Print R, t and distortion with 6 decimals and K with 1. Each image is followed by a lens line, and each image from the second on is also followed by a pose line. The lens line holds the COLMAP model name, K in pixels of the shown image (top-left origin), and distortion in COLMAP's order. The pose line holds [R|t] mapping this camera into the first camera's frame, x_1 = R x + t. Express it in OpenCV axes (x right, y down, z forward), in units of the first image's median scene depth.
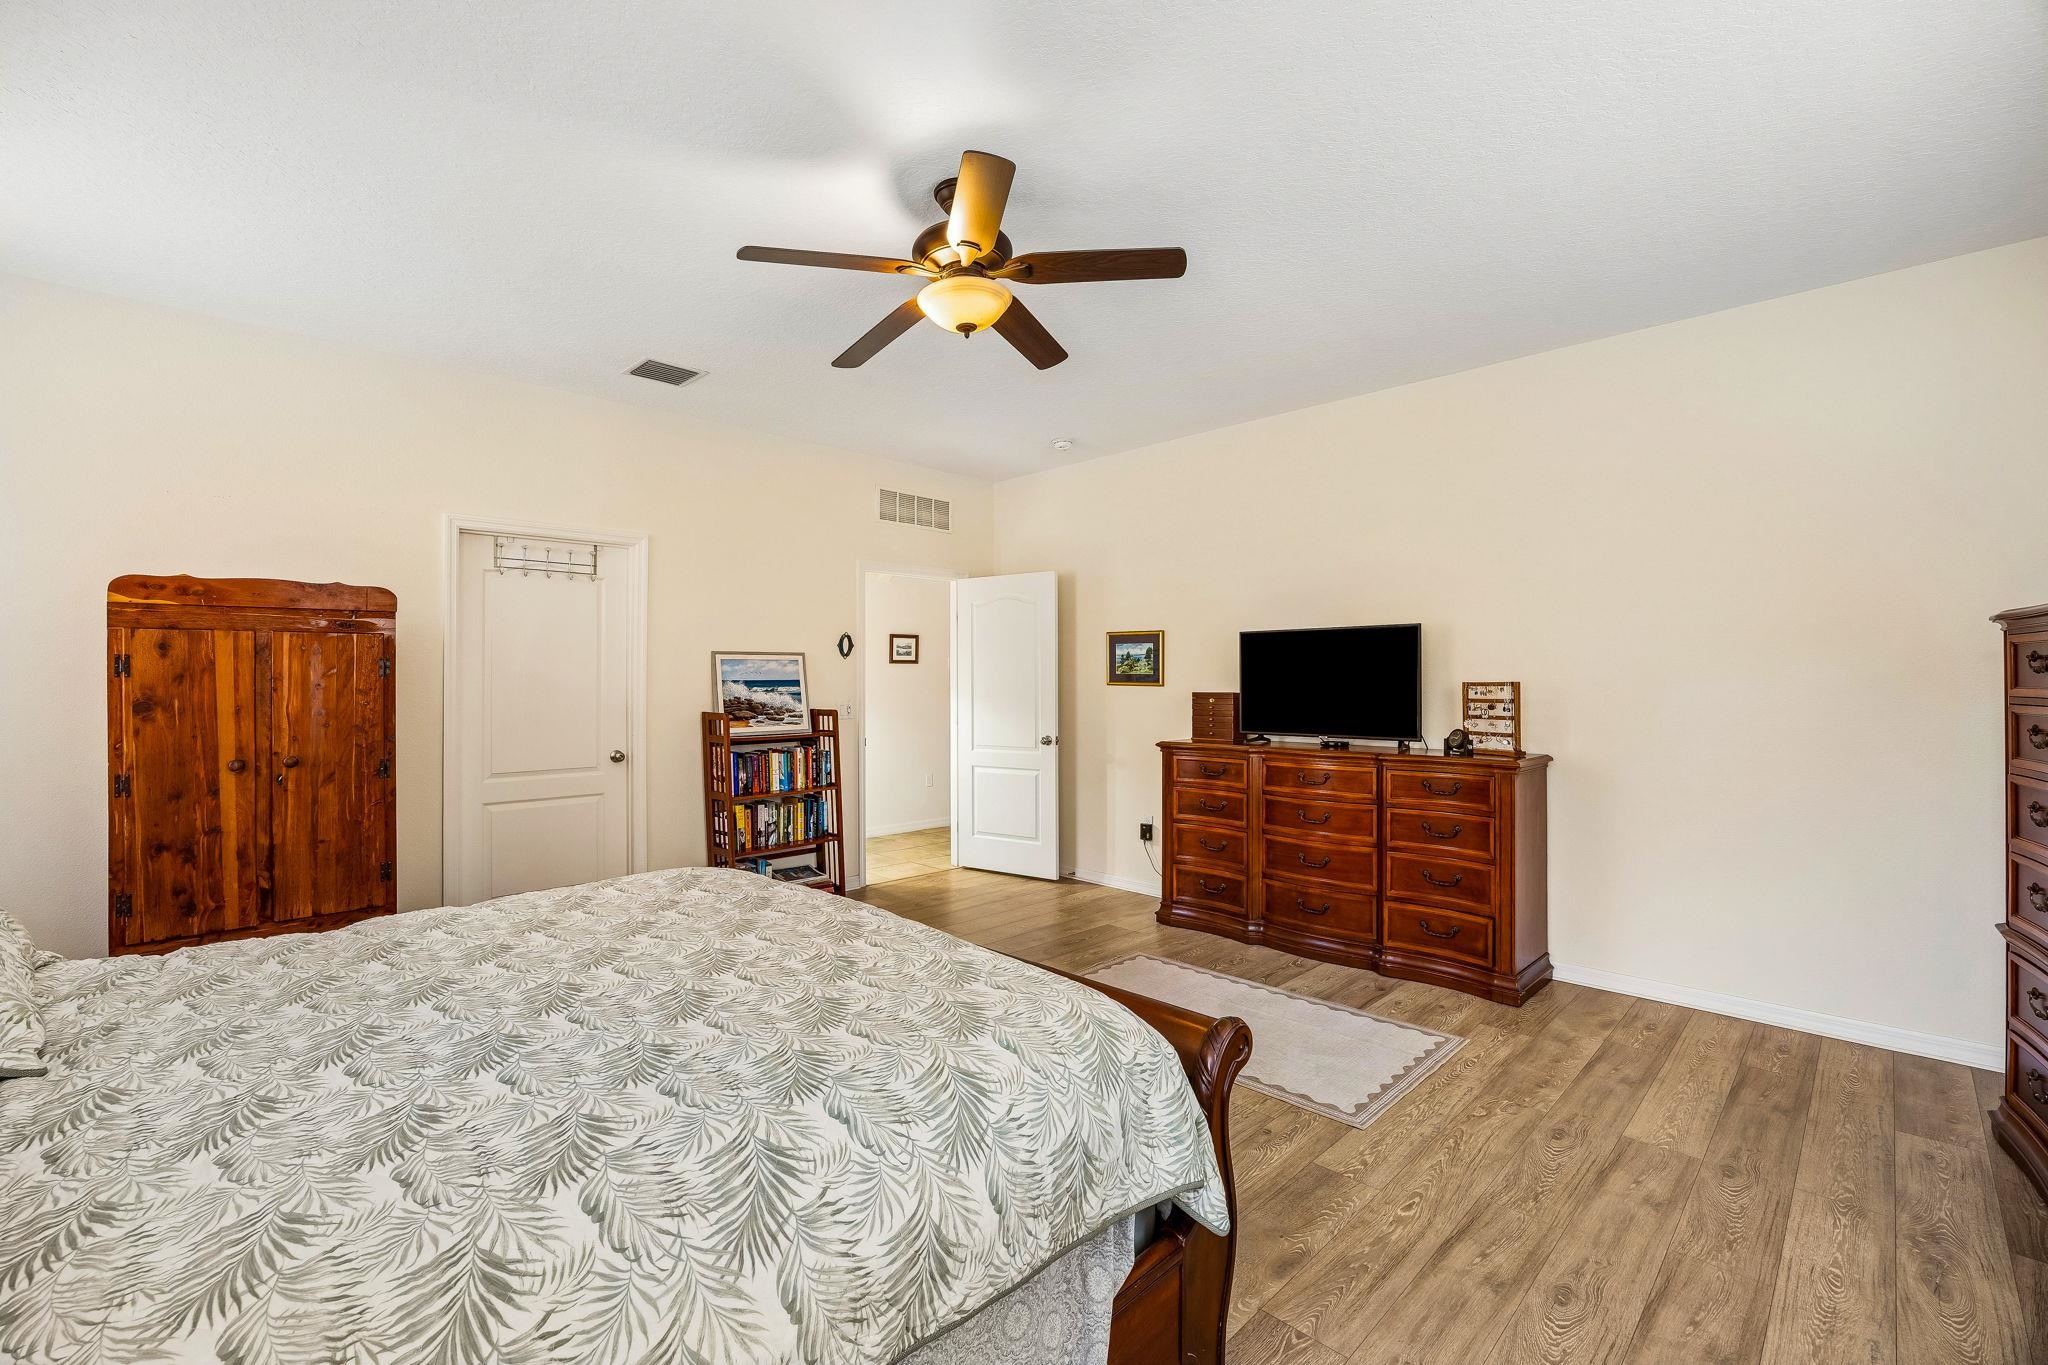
lens RADIAL K [[880.7, 0, 1016.8], [0, 880.7, 685.3], [0, 0, 1]] dist [-0.020573, 0.000025]
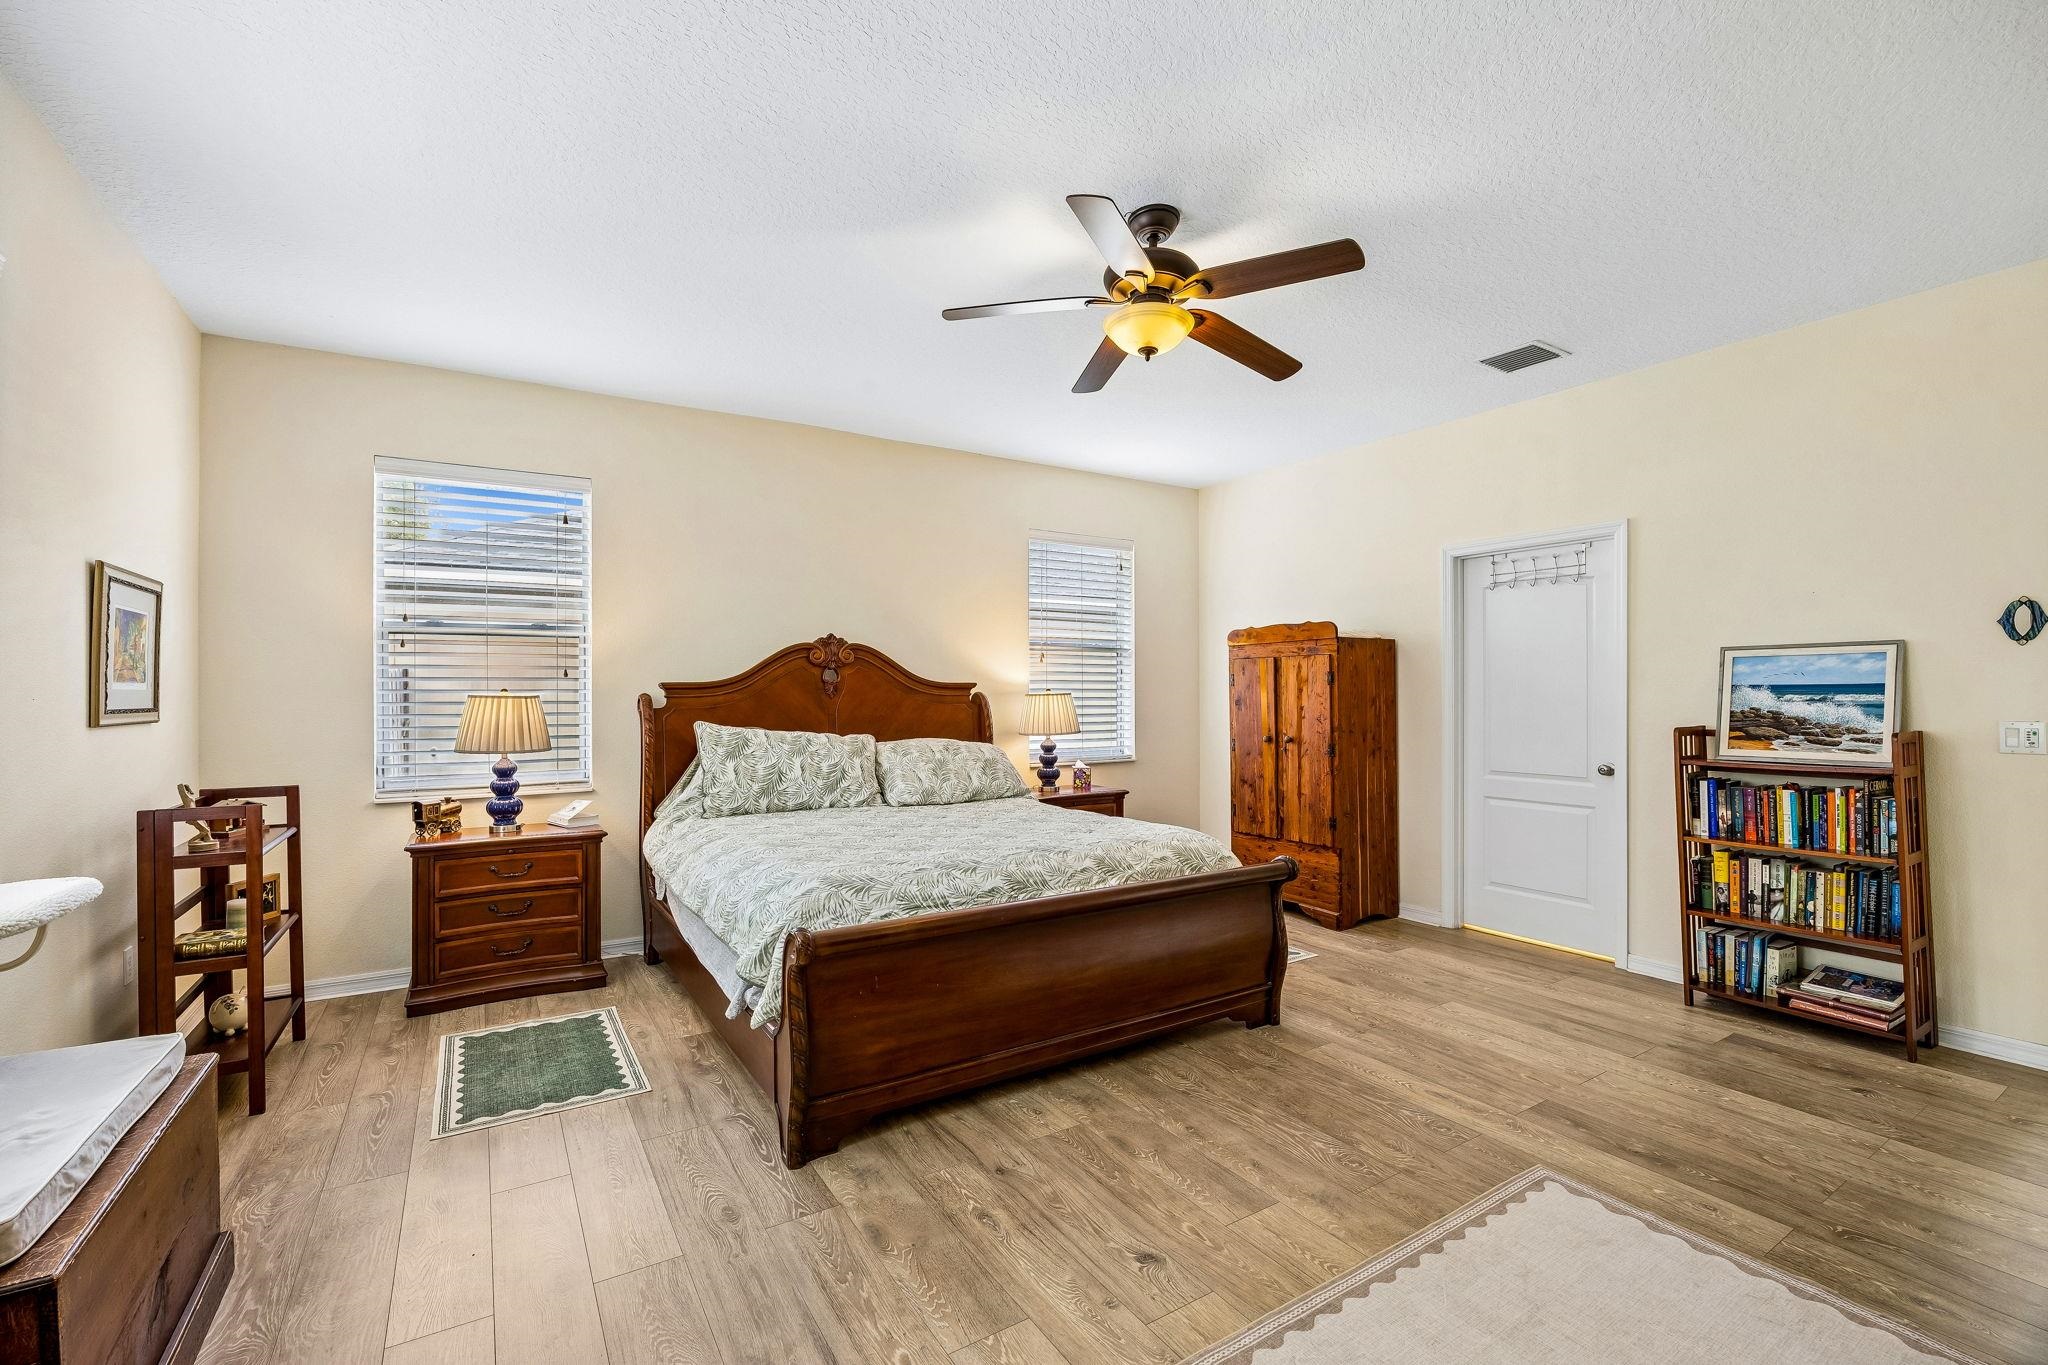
lens RADIAL K [[880.7, 0, 1016.8], [0, 880.7, 685.3], [0, 0, 1]] dist [-0.020573, 0.000025]
pose [[-0.229193, -0.001415, -0.973380, 0.531037], [0.001164, 0.999998, -0.001728, -0.004923], [0.973380, -0.001529, -0.229191, 0.569315]]
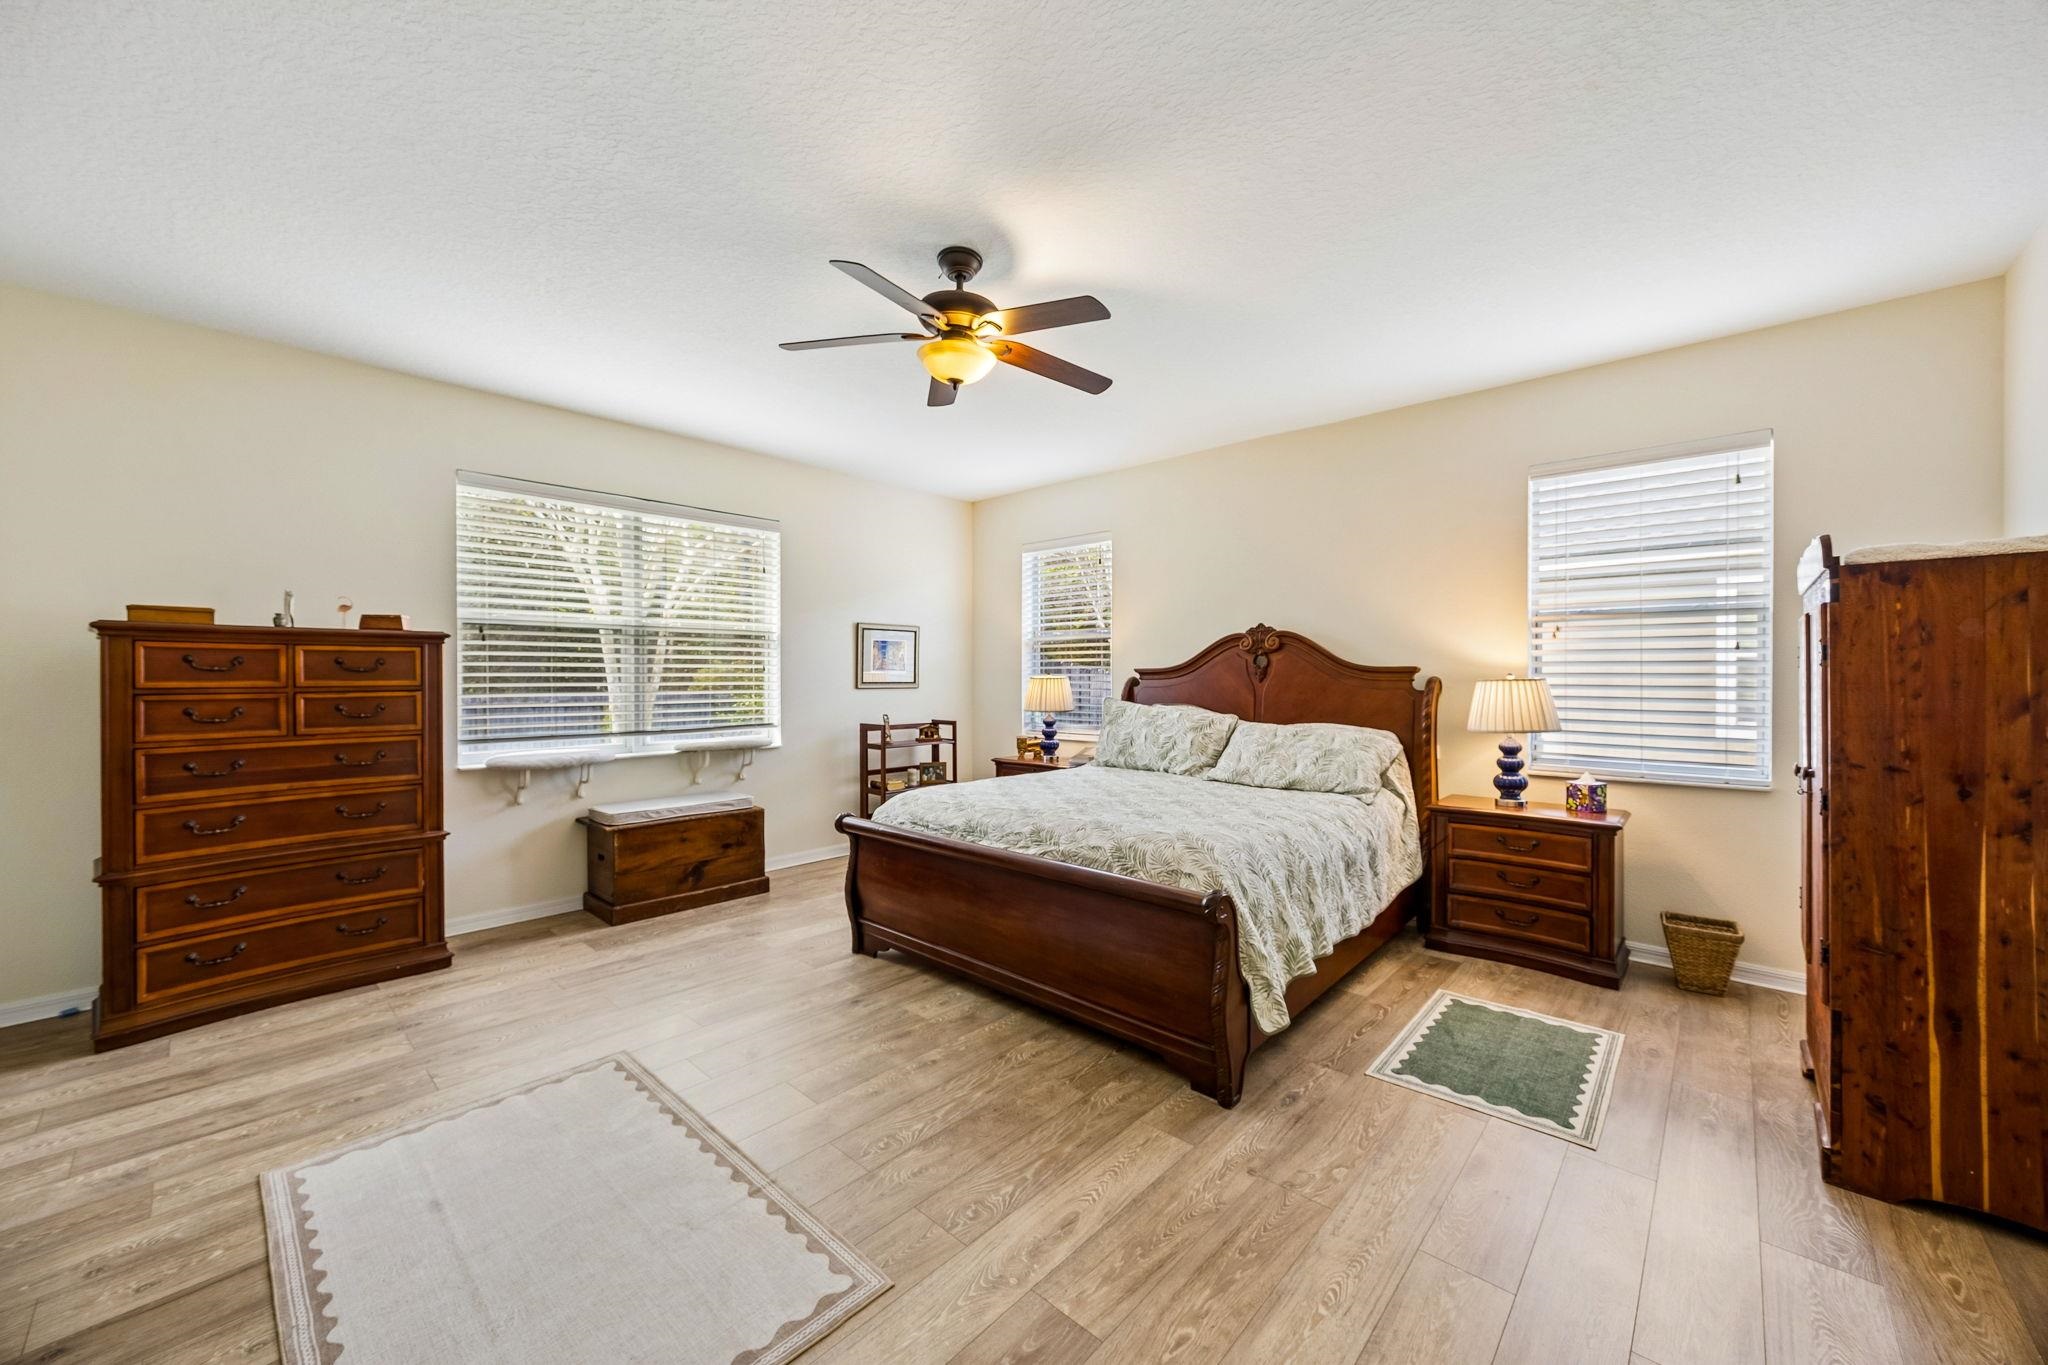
lens RADIAL K [[778.4, 0, 1019.1], [0, 778.4, 663.8], [0, 0, 1]] dist [-0.001704, -0.000223]
pose [[-0.999732, -0.000607, -0.023135, -0.053457], [-0.000229, 0.999867, -0.016317, 0.001356], [0.023142, -0.016307, -0.999599, 1.080750]]
